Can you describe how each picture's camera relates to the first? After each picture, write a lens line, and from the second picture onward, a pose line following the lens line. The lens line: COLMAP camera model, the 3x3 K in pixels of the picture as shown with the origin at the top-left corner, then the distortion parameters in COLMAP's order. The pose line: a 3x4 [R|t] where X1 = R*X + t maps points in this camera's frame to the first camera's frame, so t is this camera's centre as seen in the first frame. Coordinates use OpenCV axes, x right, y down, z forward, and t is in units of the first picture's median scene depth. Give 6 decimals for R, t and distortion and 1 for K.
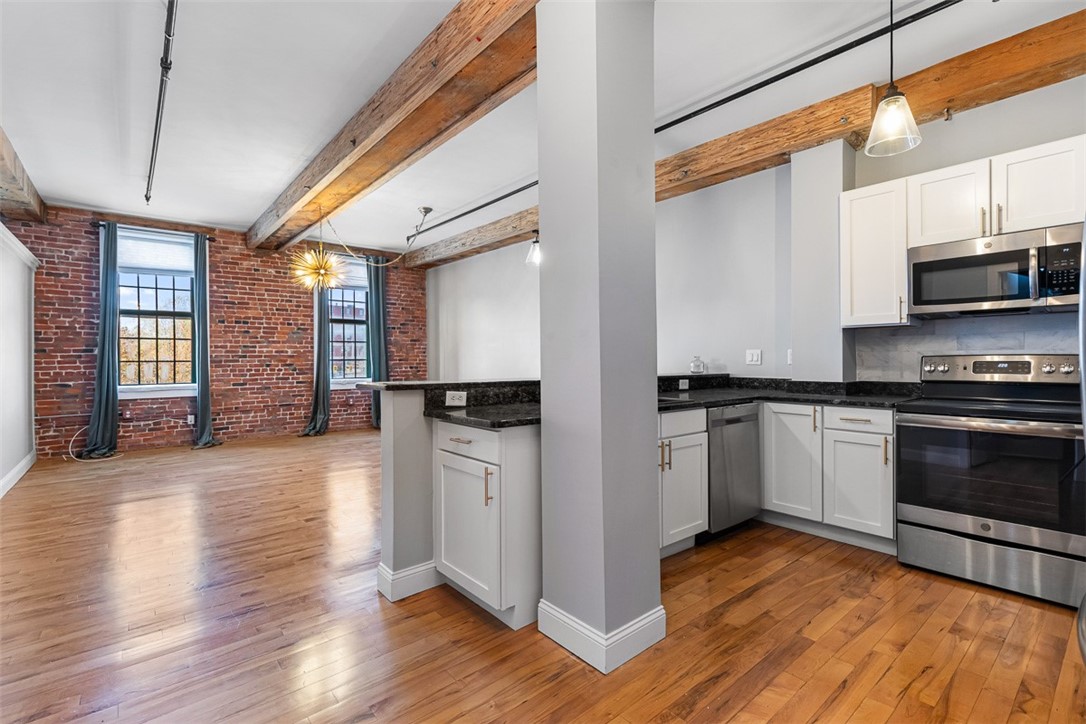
lens RADIAL K [[496.0, 0, 543.6], [0, 496.0, 356.4], [0, 0, 1]] dist [0.014007, -0.004651]
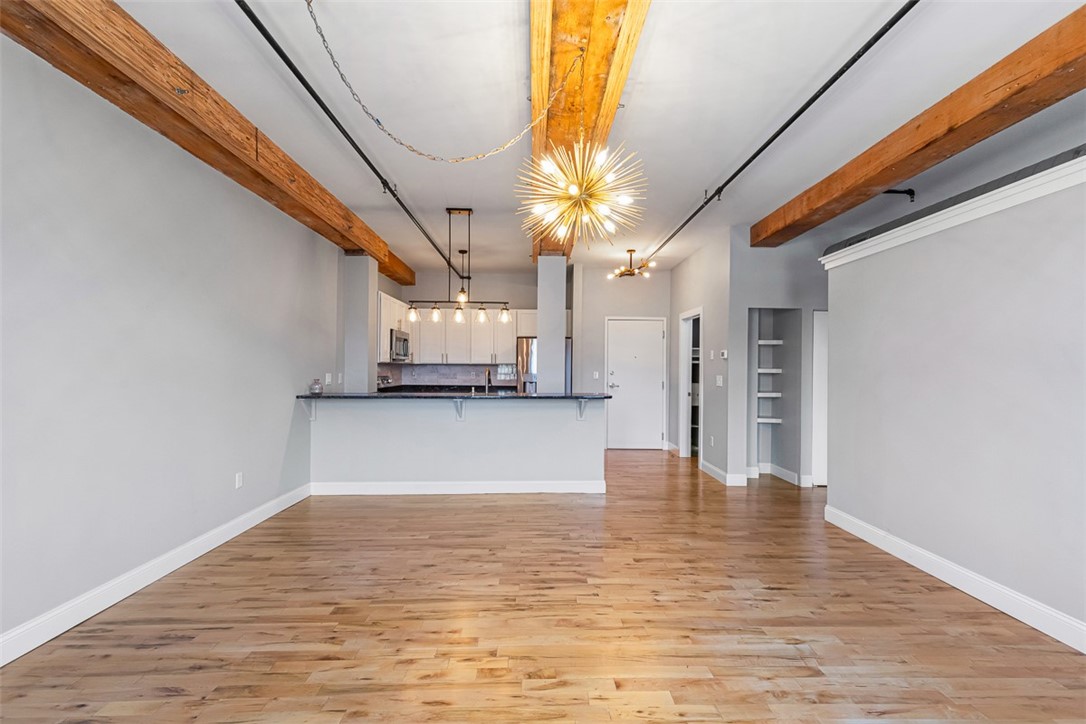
lens RADIAL K [[496.0, 0, 546.1], [0, 496.0, 365.3], [0, 0, 1]] dist [0.014007, -0.004651]
pose [[-0.784144, 0.003939, 0.620567, -0.613346], [-0.005367, 0.999899, -0.013127, -0.014643], [-0.620556, -0.013624, -0.784044, 1.200430]]
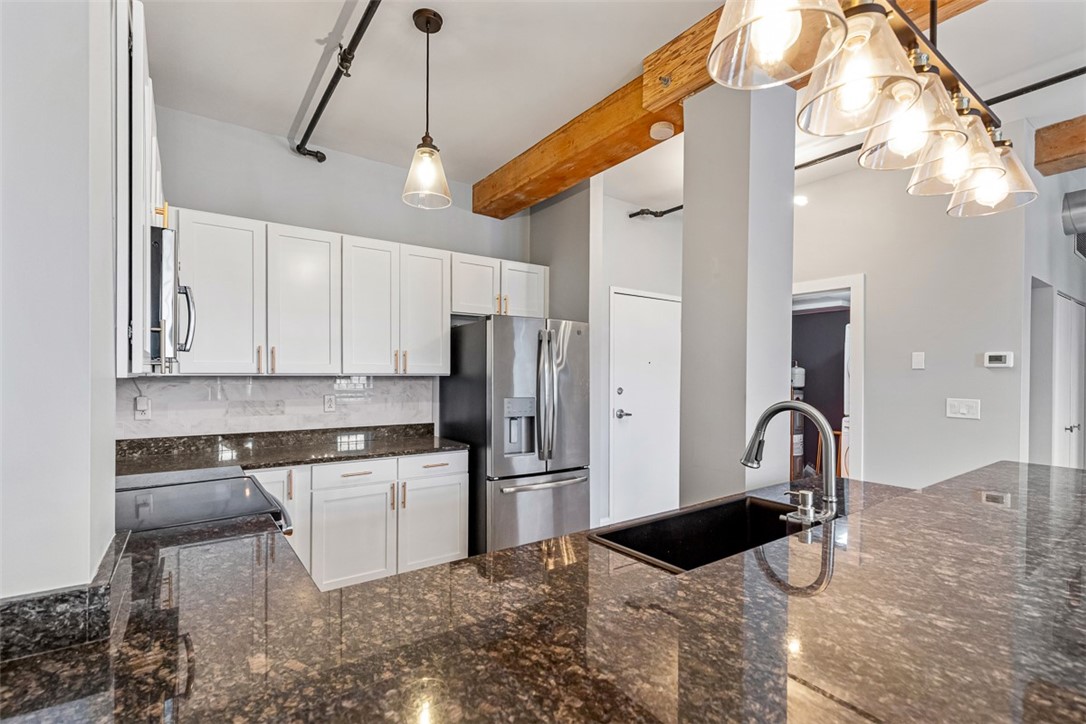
lens RADIAL K [[496.0, 0, 548.8], [0, 496.0, 377.4], [0, 0, 1]] dist [0.014007, -0.004651]
pose [[-0.998218, 0.000809, 0.059661, 0.166965], [0.000885, 0.999999, 0.001251, -0.033857], [-0.059660, 0.001301, -0.998218, 0.762580]]
